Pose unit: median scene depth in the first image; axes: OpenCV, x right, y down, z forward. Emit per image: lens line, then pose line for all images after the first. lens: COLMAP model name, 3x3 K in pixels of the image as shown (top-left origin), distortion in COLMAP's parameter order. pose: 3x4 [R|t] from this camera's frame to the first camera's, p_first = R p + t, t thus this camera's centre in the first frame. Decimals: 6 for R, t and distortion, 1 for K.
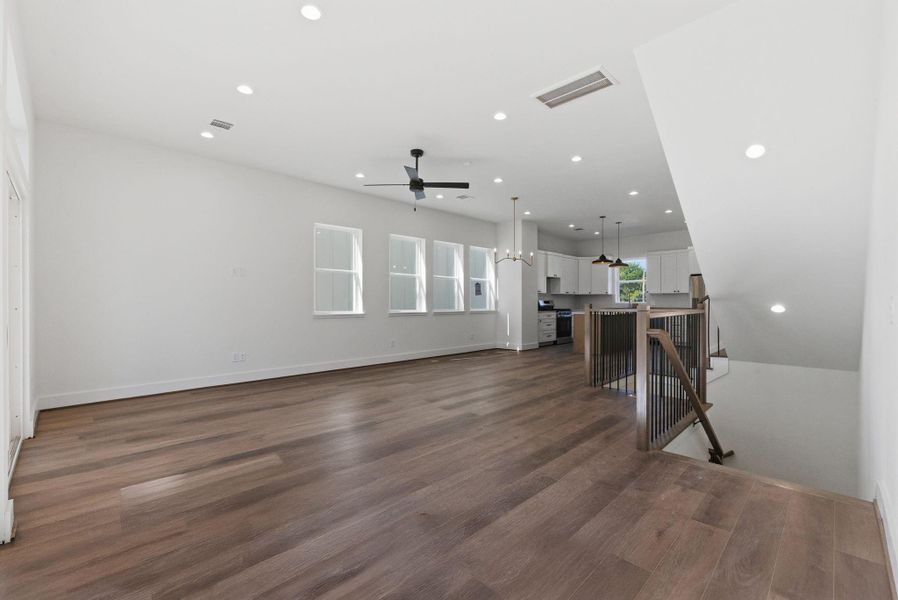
lens RADIAL K [[387.2, 0, 449.0], [0, 387.2, 300.0], [0, 0, 1]] dist [-0.000870, -0.000161]
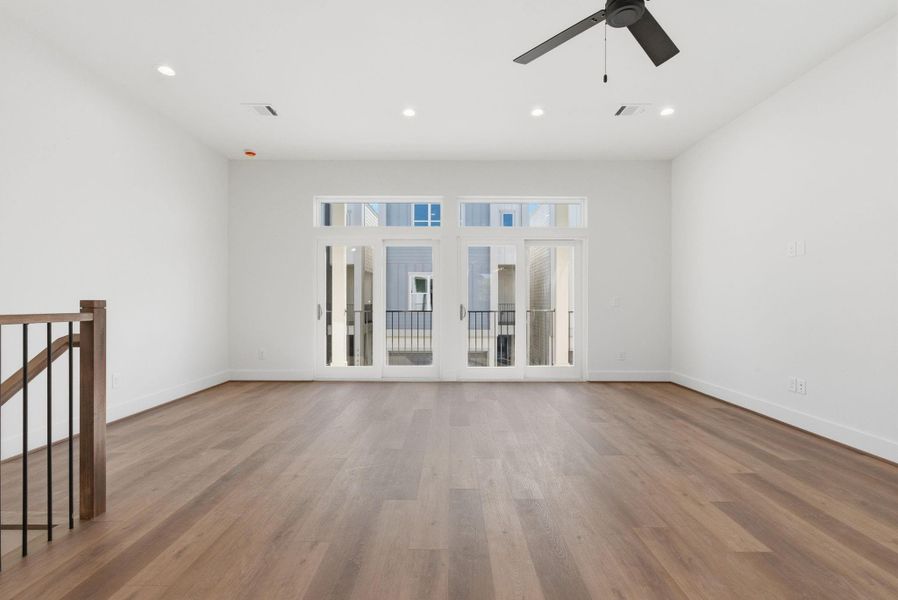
lens RADIAL K [[389.1, 0, 449.0], [0, 389.1, 300.0], [0, 0, 1]] dist [0.000228, 0.000167]
pose [[-0.712788, -0.002729, -0.701374, 0.349555], [0.002877, 0.999973, -0.006814, 0.015265], [0.701373, -0.006874, -0.712761, 1.246262]]
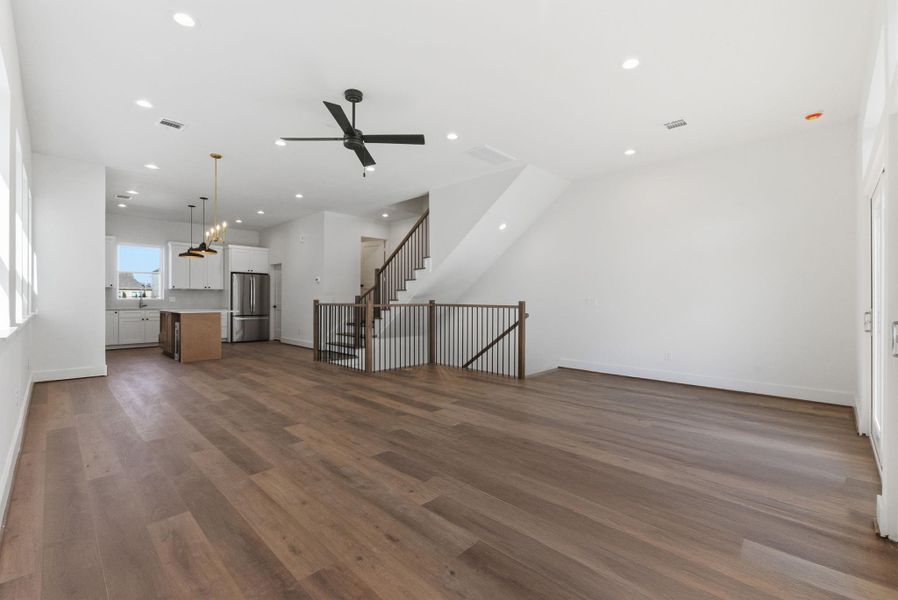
lens RADIAL K [[389.1, 0, 449.0], [0, 389.1, 300.0], [0, 0, 1]] dist [0.000228, 0.000167]
pose [[-0.003502, -0.000556, 0.999994, -0.884364], [-0.007814, 0.999969, 0.000529, 0.007754], [-0.999963, -0.007812, -0.003506, 0.881936]]
